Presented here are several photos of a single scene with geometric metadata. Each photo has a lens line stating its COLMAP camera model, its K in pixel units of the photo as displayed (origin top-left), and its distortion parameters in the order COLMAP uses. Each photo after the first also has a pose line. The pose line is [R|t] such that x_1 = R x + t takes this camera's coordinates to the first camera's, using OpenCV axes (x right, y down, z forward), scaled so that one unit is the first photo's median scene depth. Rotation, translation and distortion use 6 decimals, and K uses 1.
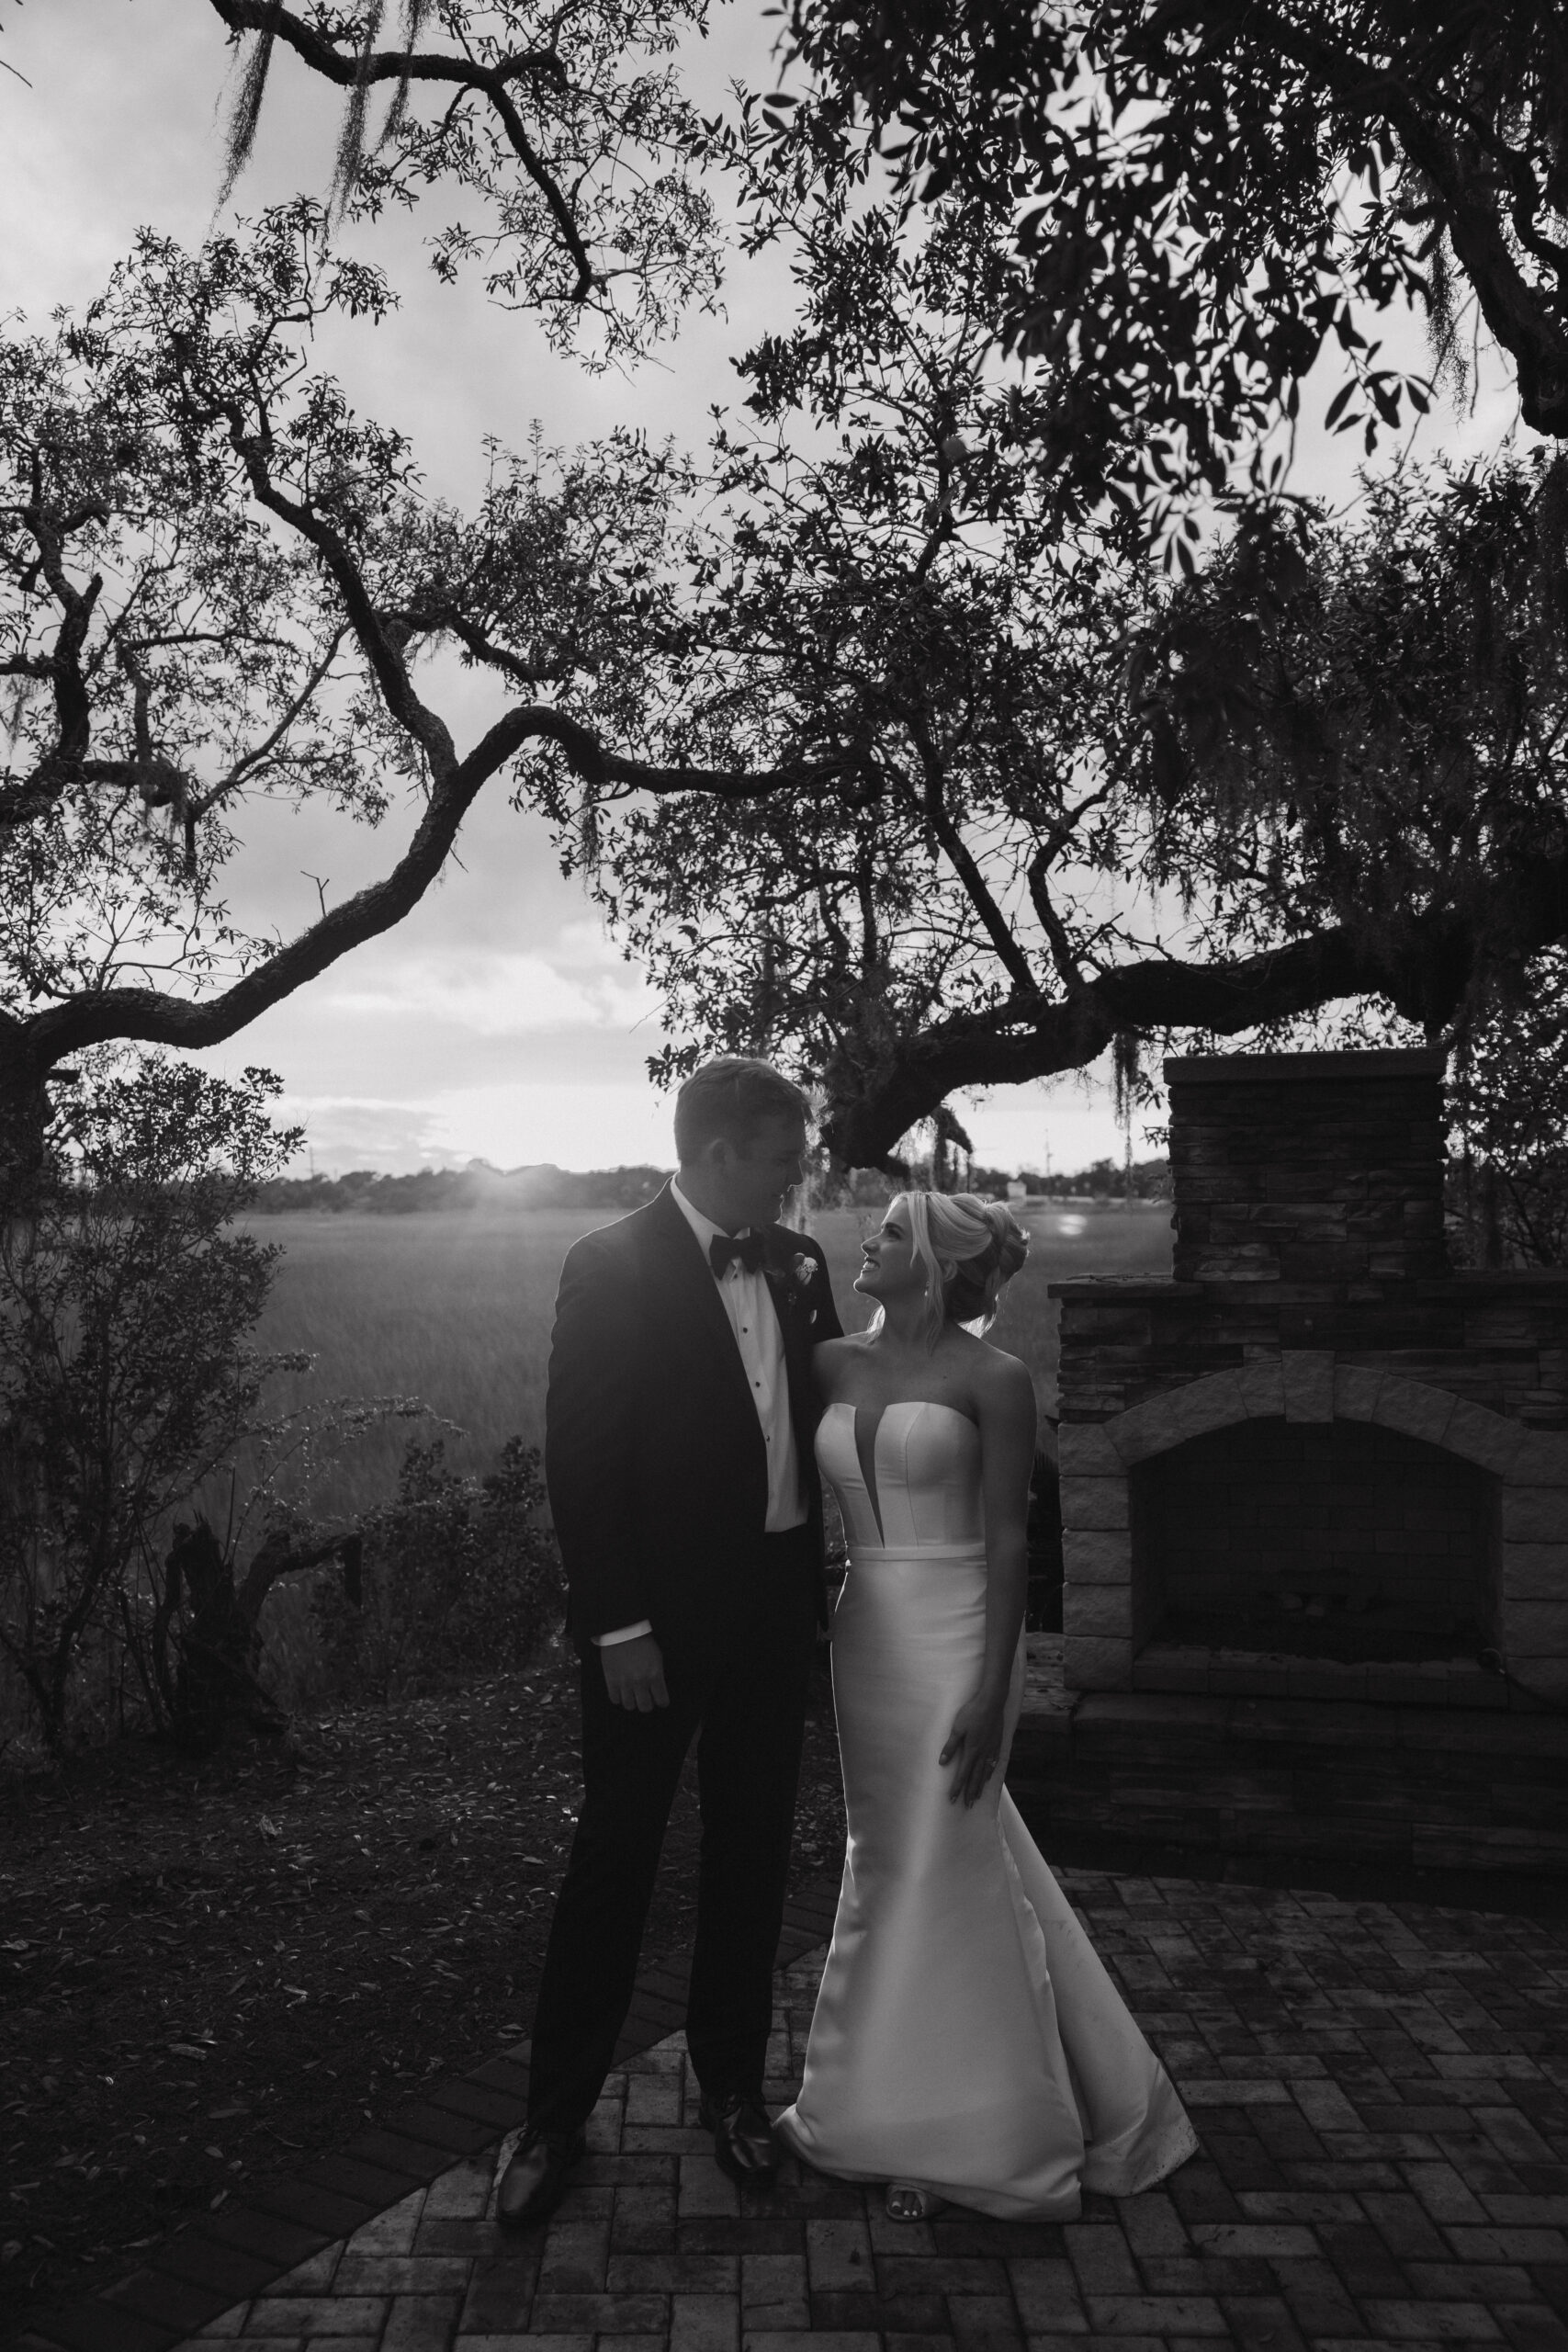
lens RADIAL K [[2017.7, 0, 784.7], [0, 2017.7, 1111.2], [0, 0, 1]] dist [-0.012839, -0.002997]
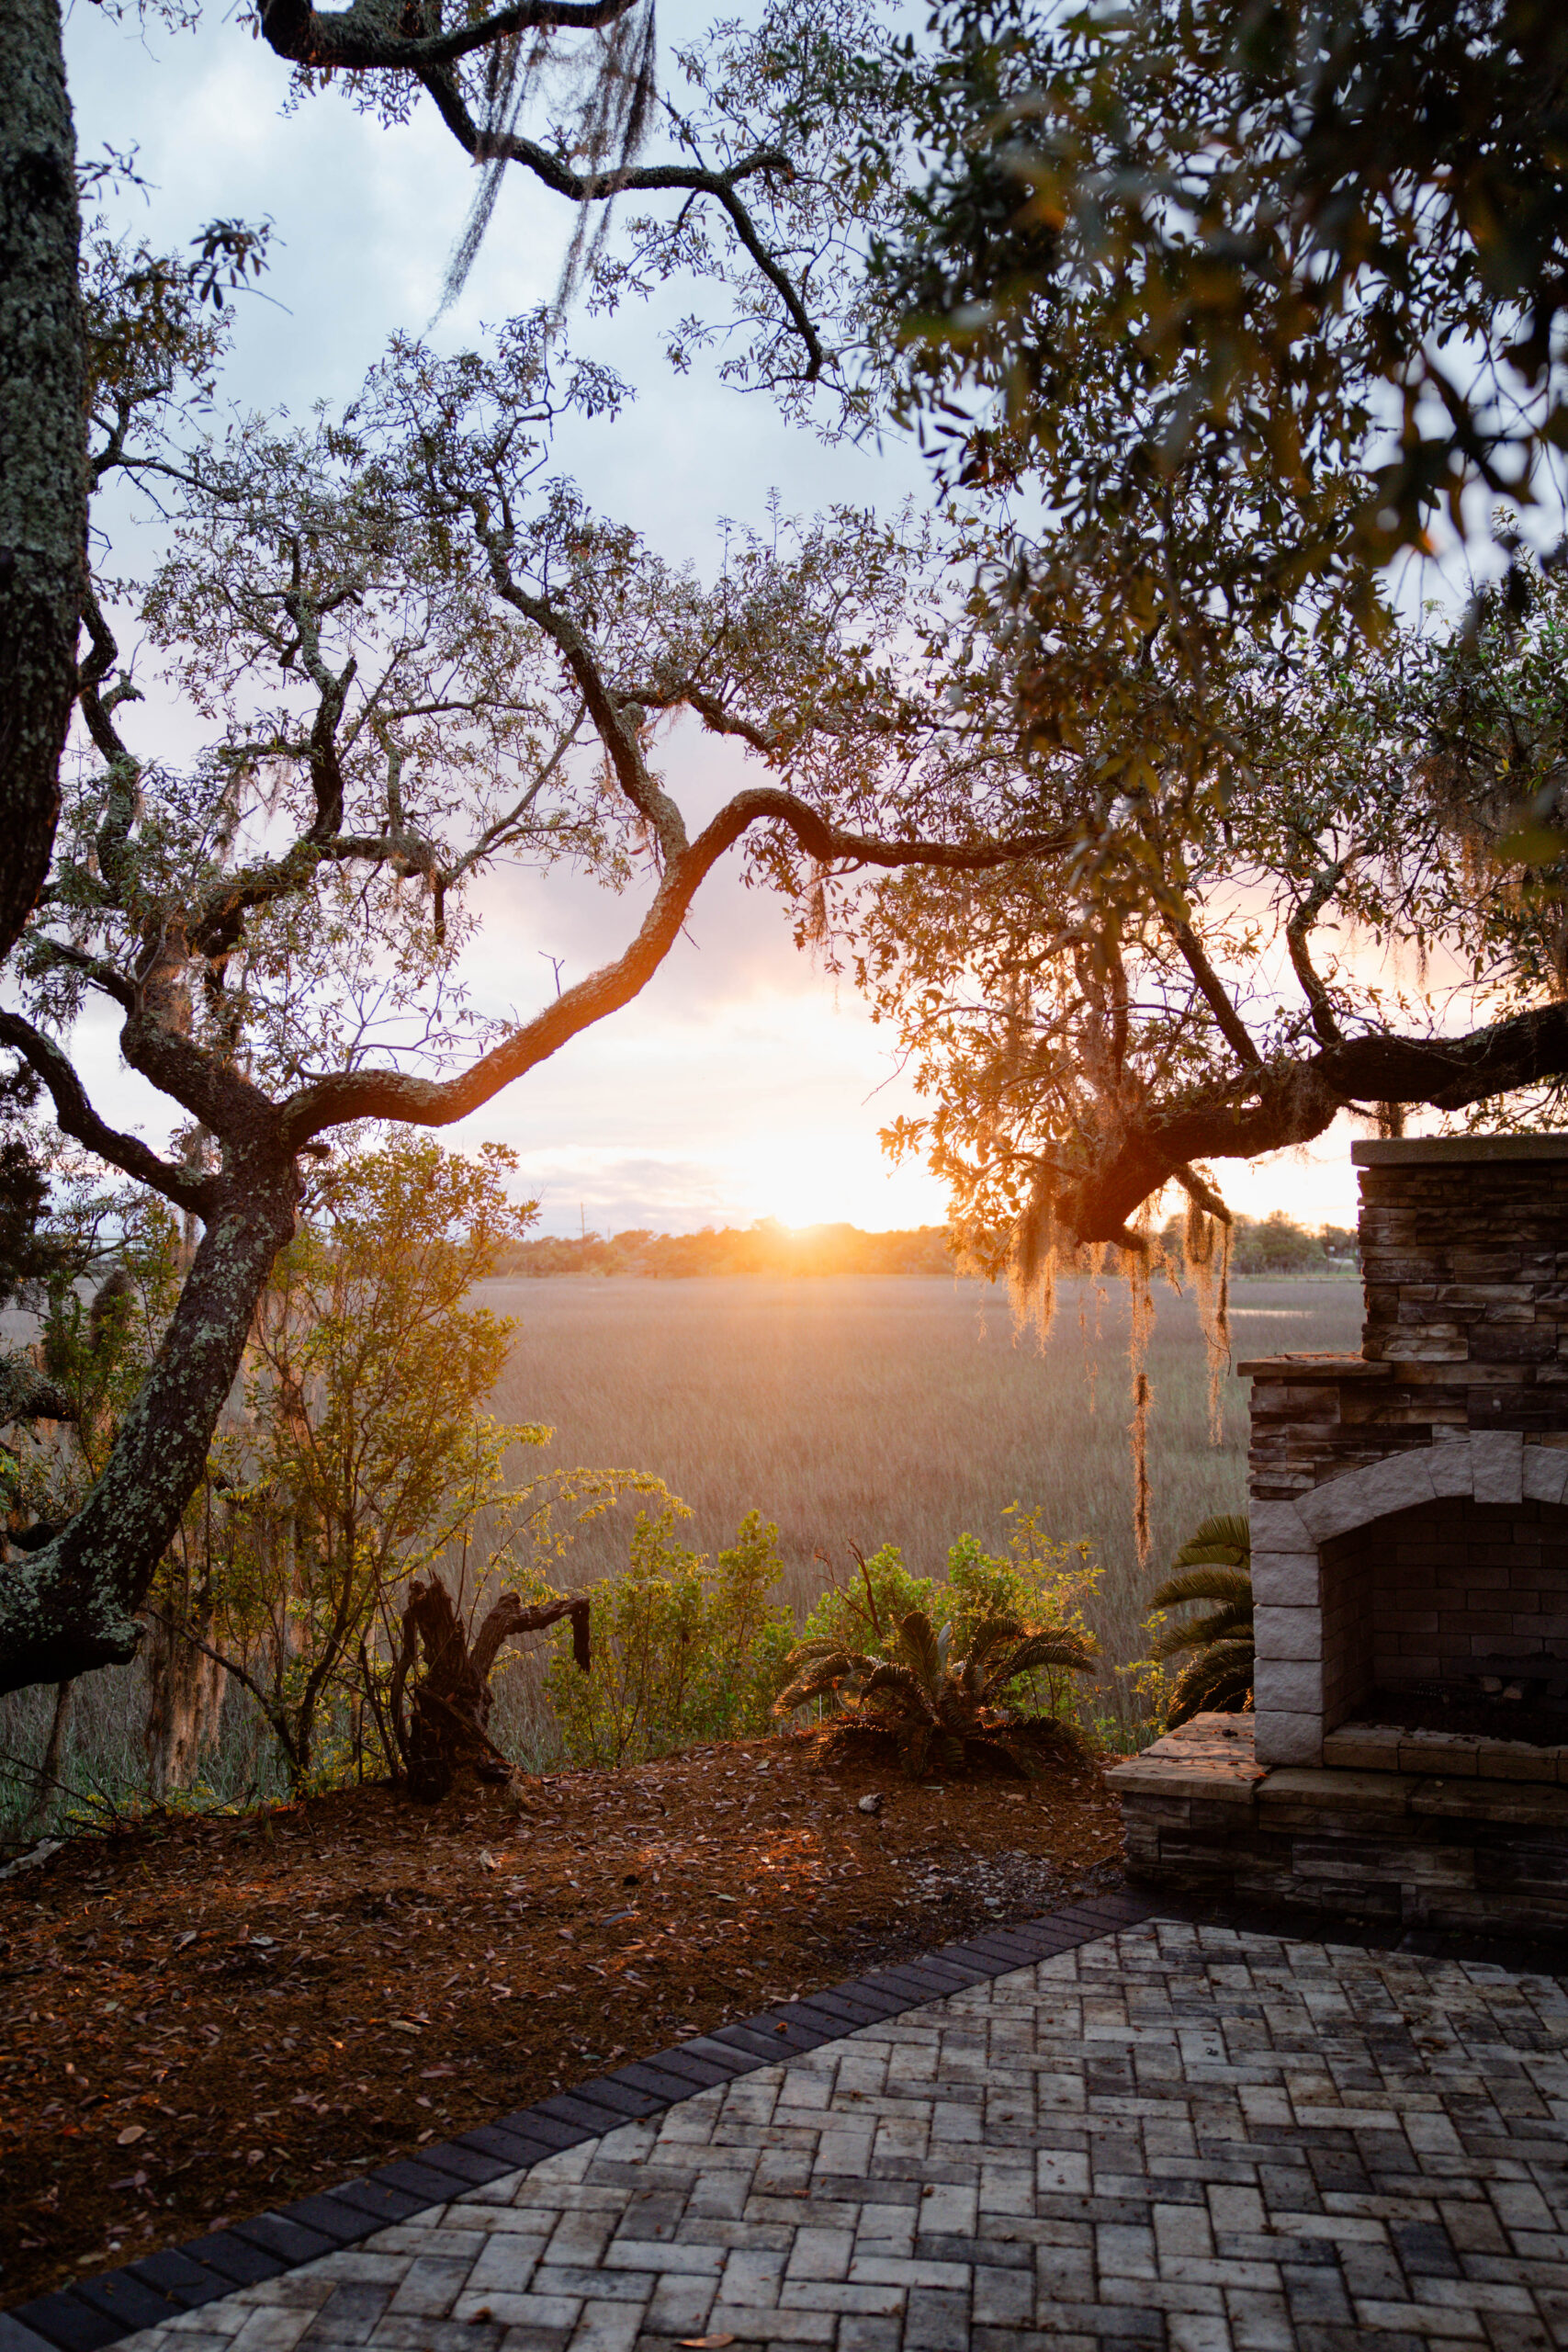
lens RADIAL K [[2272.5, 0, 783.4], [0, 2272.5, 1053.4], [0, 0, 1]] dist [-0.008140, -0.034681]
pose [[0.989737, -0.007643, -0.142694, 0.051575], [0.000758, 0.998835, -0.048242, -0.011346], [0.142896, 0.047639, 0.988591, -0.133737]]
